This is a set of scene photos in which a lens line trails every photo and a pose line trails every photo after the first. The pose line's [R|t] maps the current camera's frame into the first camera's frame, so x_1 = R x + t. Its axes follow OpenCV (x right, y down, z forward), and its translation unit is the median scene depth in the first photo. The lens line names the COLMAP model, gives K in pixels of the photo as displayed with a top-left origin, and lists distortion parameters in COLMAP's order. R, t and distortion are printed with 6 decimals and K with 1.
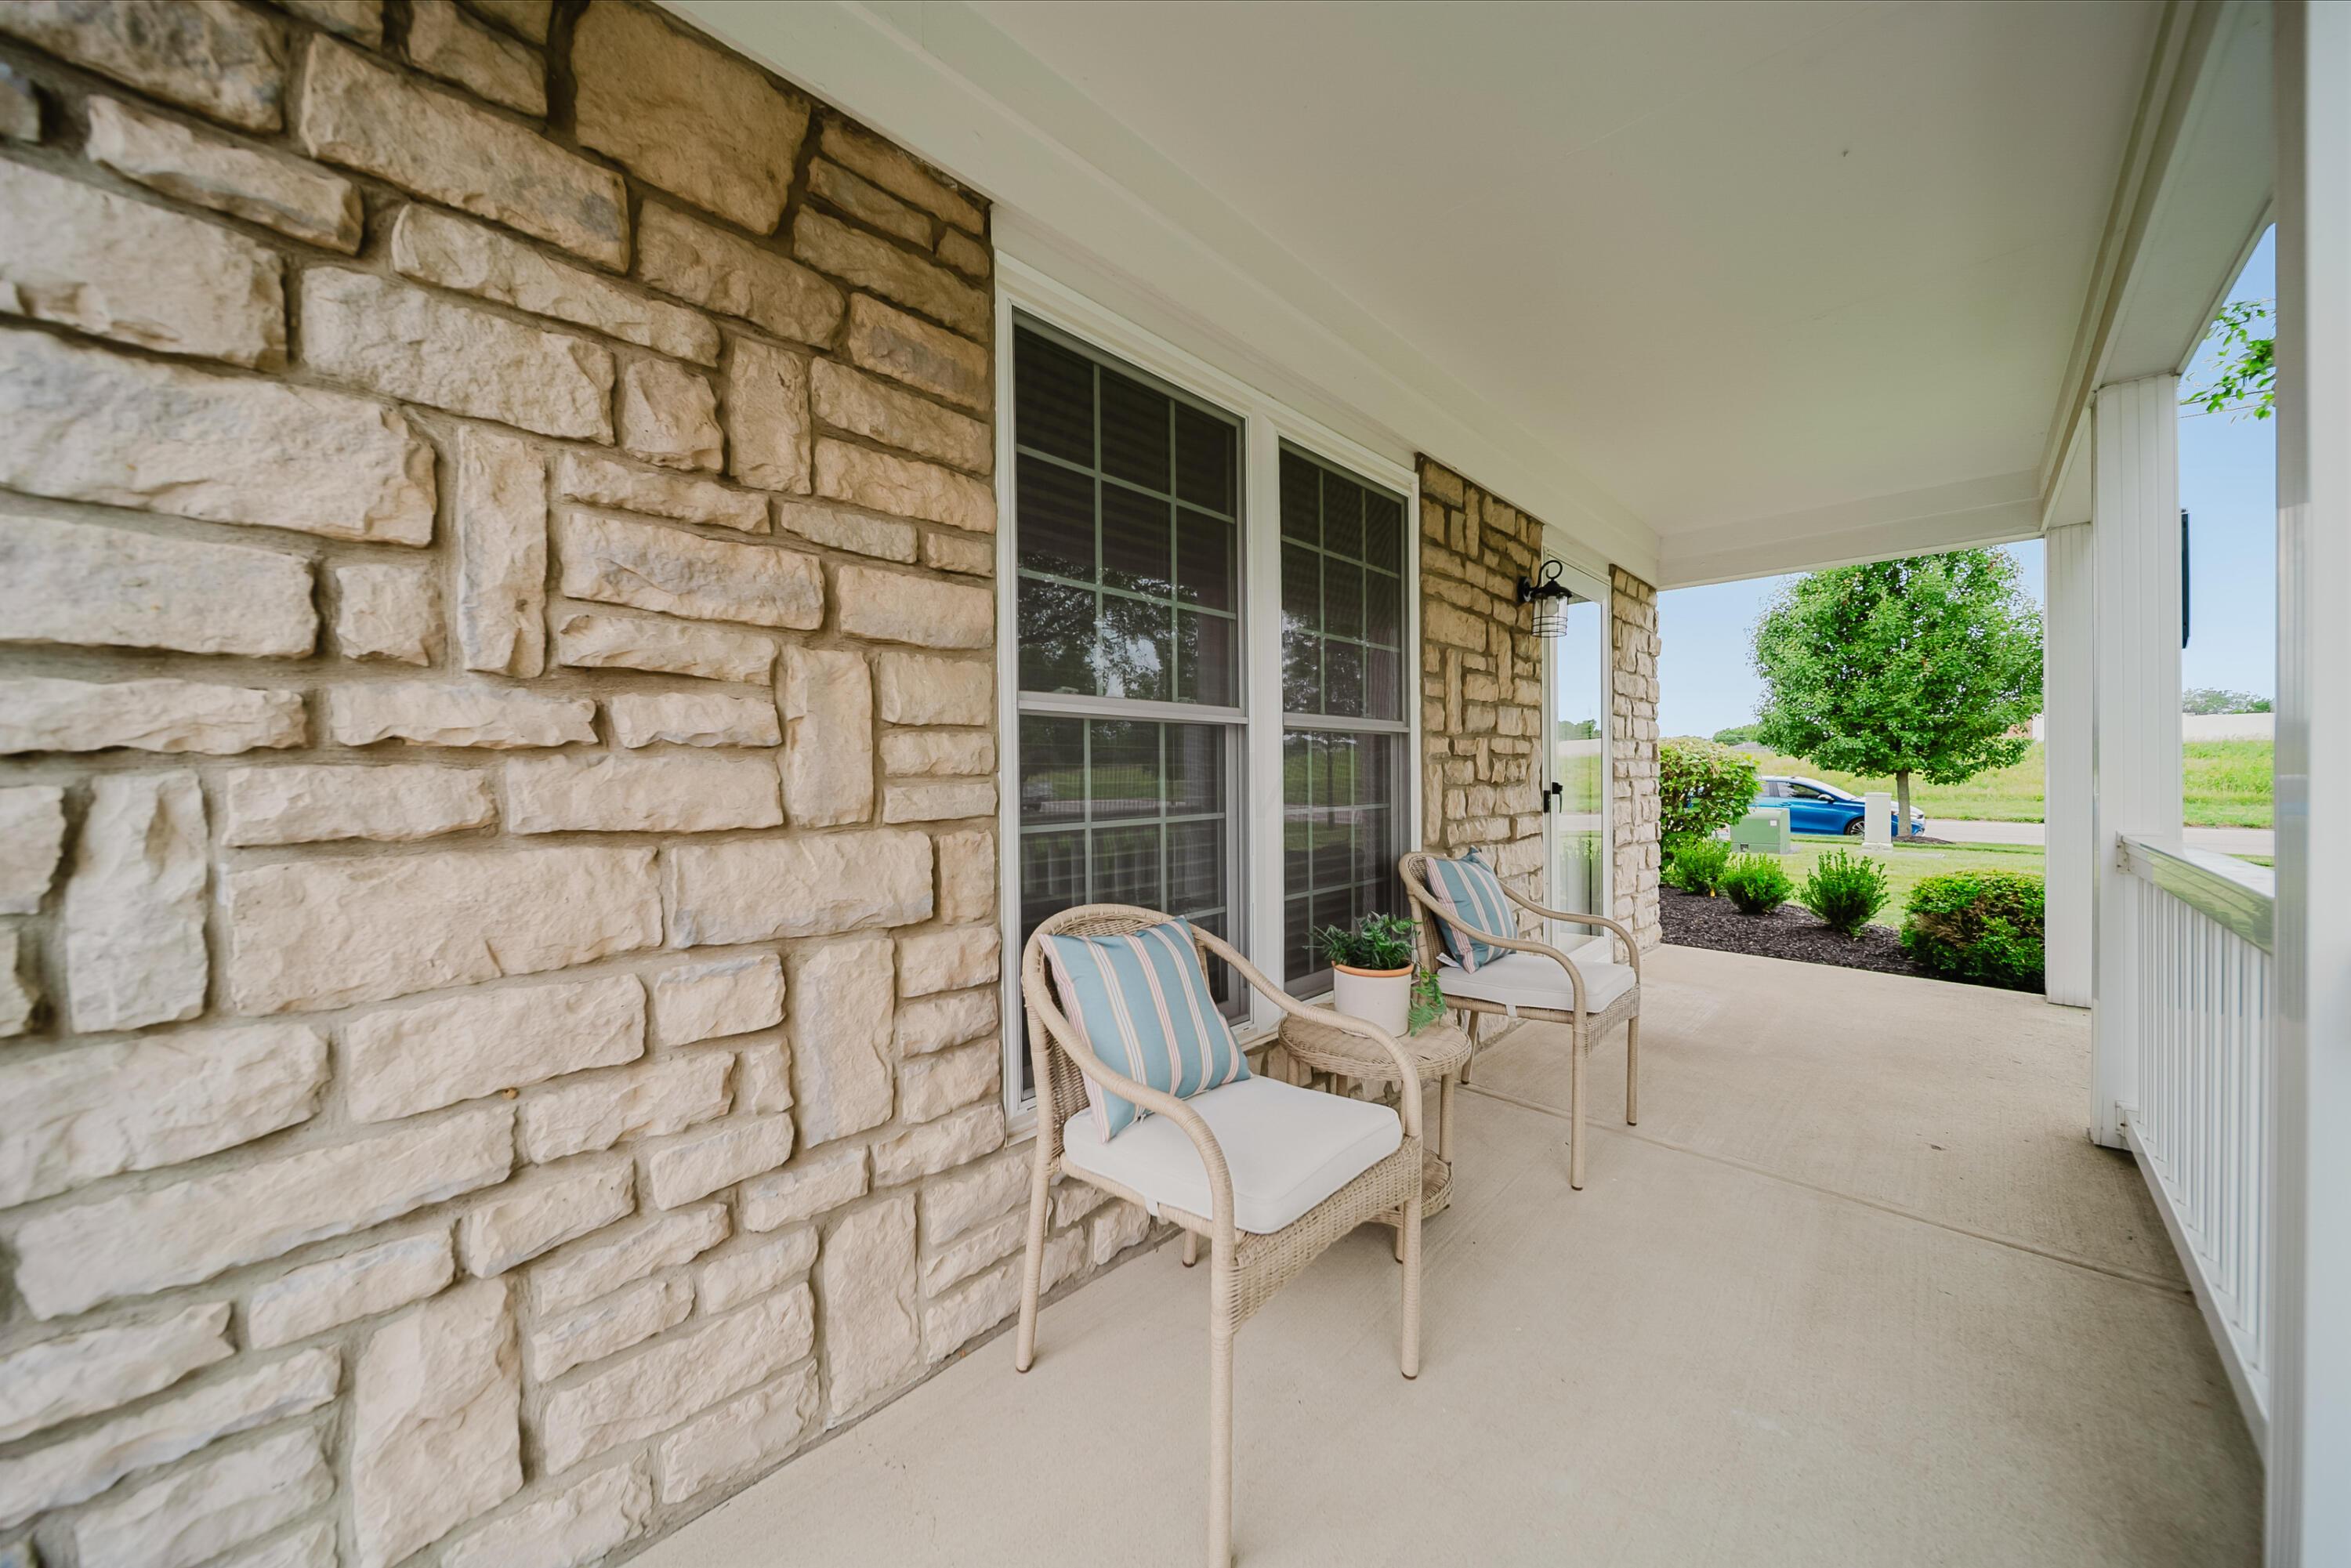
lens RADIAL K [[835.6, 0, 1176.1], [0, 835.6, 779.4], [0, 0, 1]] dist [-0.007098, -0.000198]
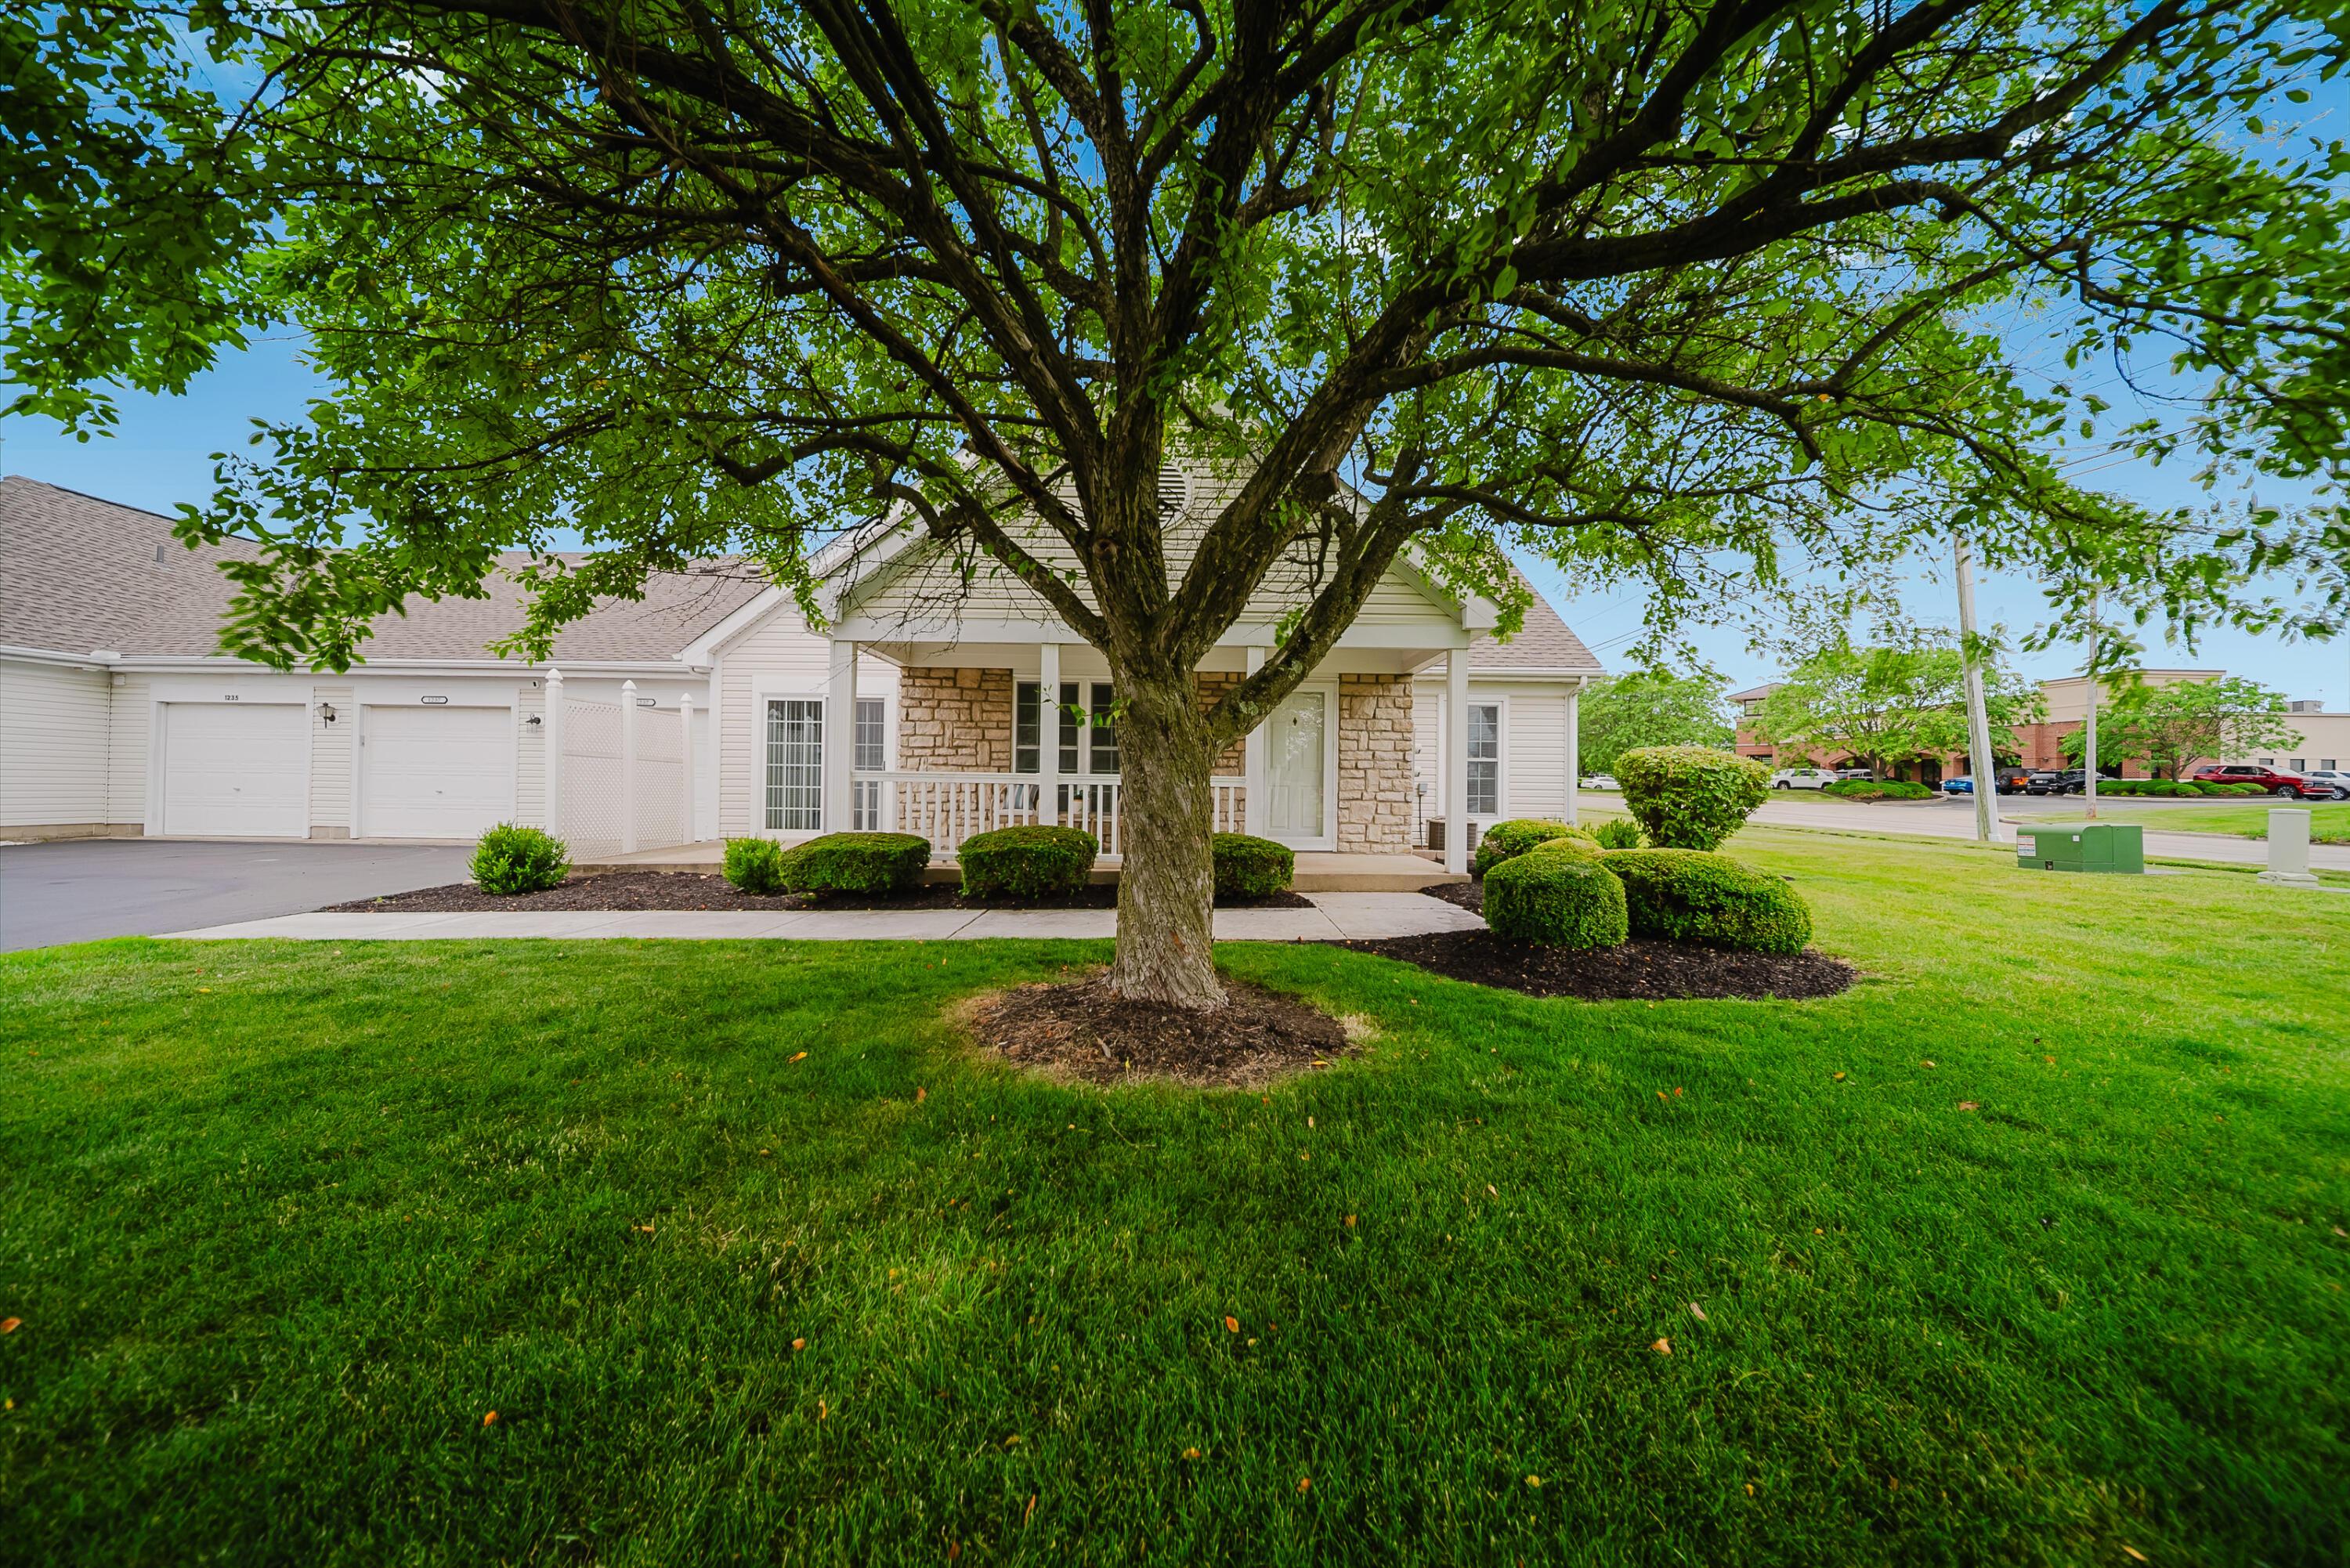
lens RADIAL K [[830.3, 0, 1178.9], [0, 830.3, 781.0], [0, 0, 1]] dist [-0.008124, -0.000049]
pose [[0.667985, 0.017441, -0.743971, 4.379556], [-0.027789, 0.999613, -0.001517, 0.109413], [0.743656, 0.021687, 0.668210, -1.836148]]
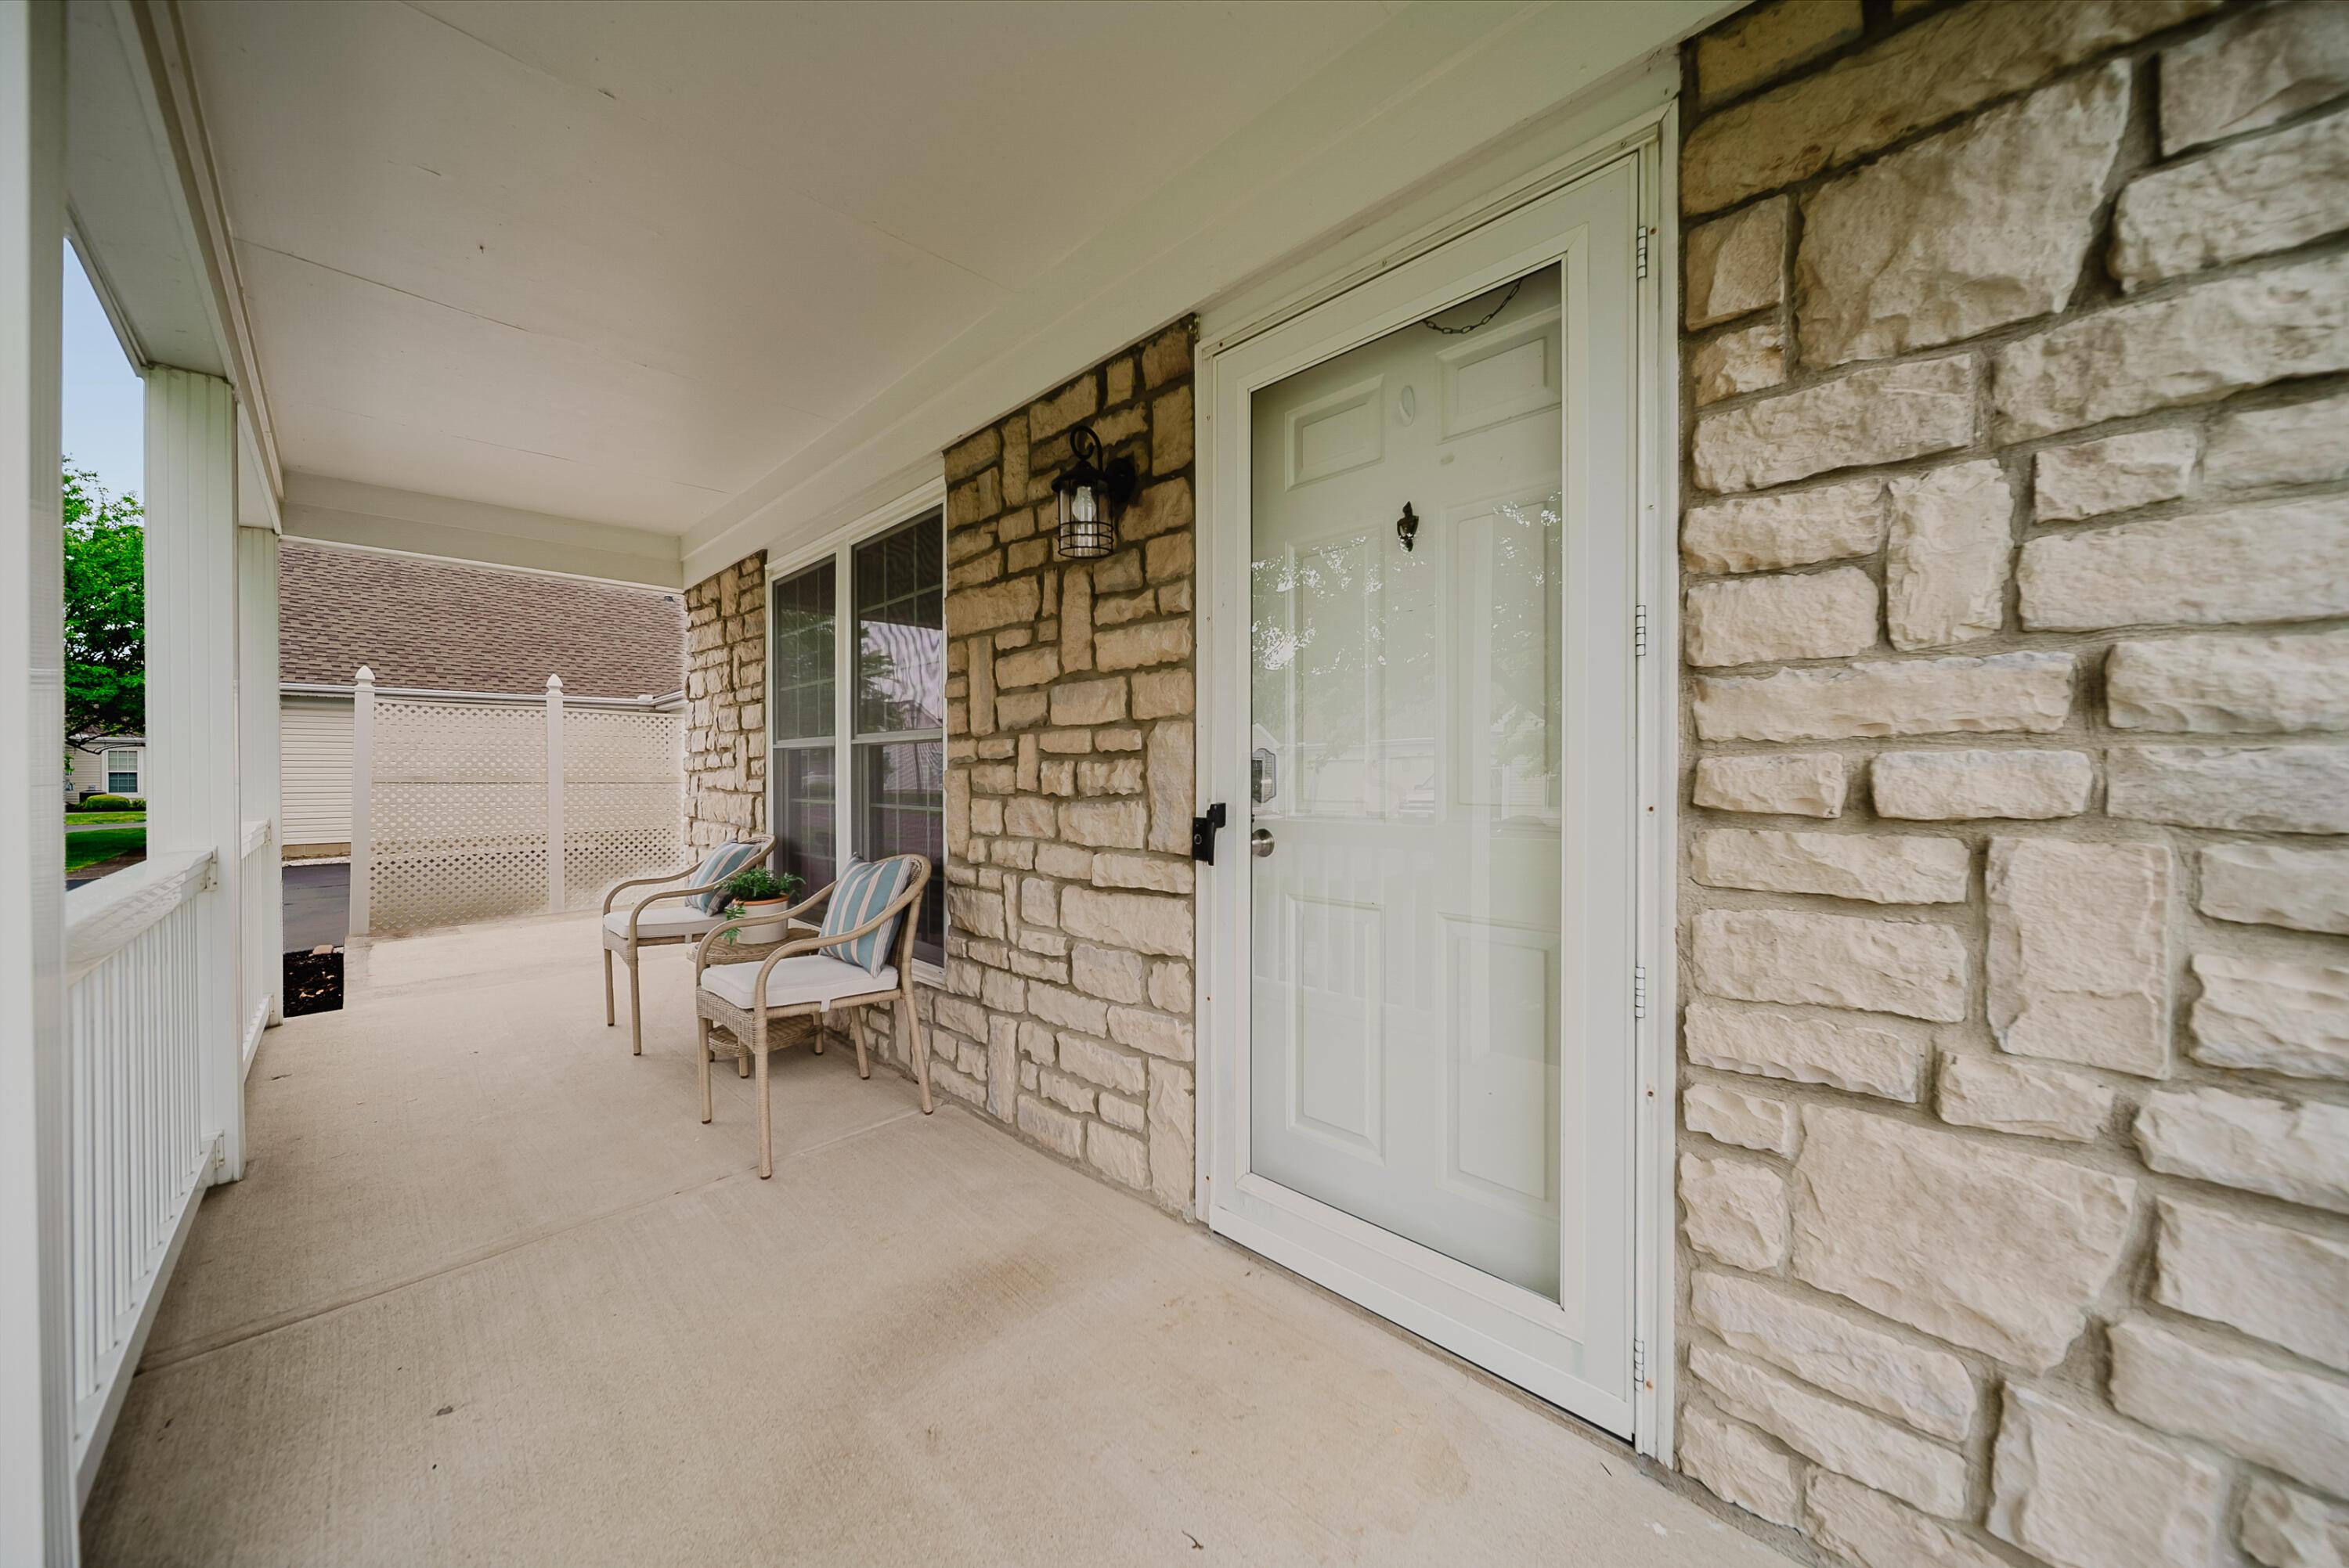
lens RADIAL K [[834.9, 0, 1175.1], [0, 834.9, 779.4], [0, 0, 1]] dist [-0.007098, -0.000198]
pose [[-0.042227, 0.013901, -0.999011, 1.881104], [-0.008979, 0.999858, 0.014292, -0.035582], [0.999068, 0.009574, -0.042097, 1.963616]]
